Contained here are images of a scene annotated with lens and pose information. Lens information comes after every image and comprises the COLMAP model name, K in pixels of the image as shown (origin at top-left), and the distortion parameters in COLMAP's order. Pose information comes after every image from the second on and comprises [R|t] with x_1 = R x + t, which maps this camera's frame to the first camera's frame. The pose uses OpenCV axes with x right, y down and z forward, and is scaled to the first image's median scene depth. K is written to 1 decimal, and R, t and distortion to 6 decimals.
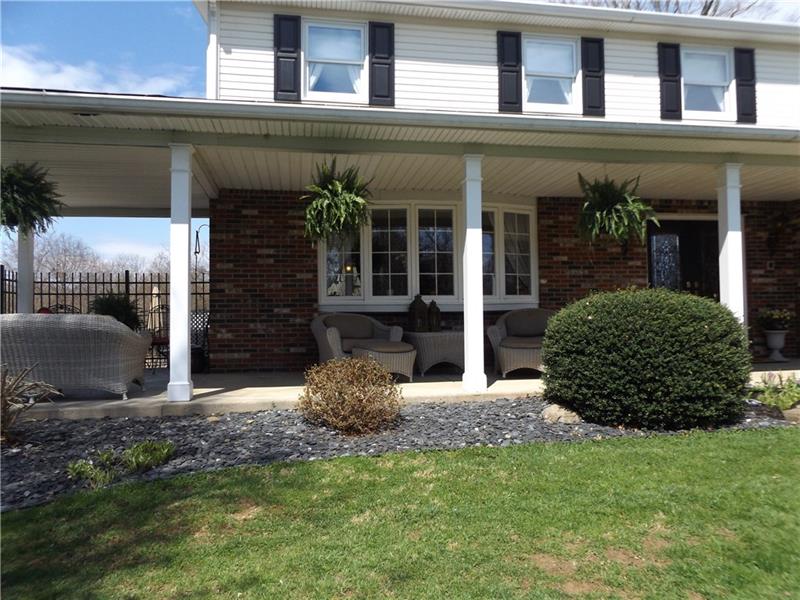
lens RADIAL K [[585.0, 0, 400.9], [0, 585.0, 298.8], [0, 0, 1]] dist [-0.007810, -0.004725]
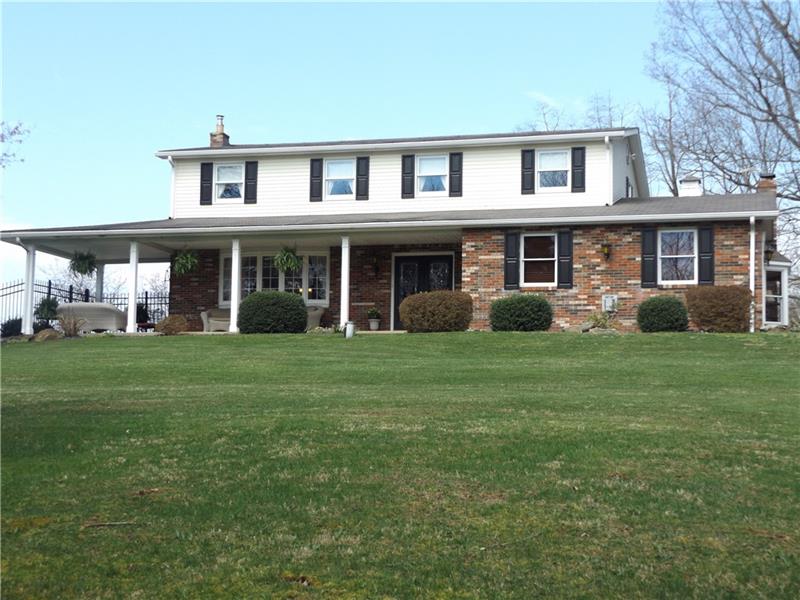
lens RADIAL K [[1387.1, 0, 398.5], [0, 1387.1, 297.4], [0, 0, 1]] dist [0.000386, 0.000000]
pose [[0.901948, -0.018157, -0.431463, 2.291658], [-0.015769, 0.997065, -0.074922, 0.306192], [0.431557, 0.074379, 0.899014, -2.789130]]
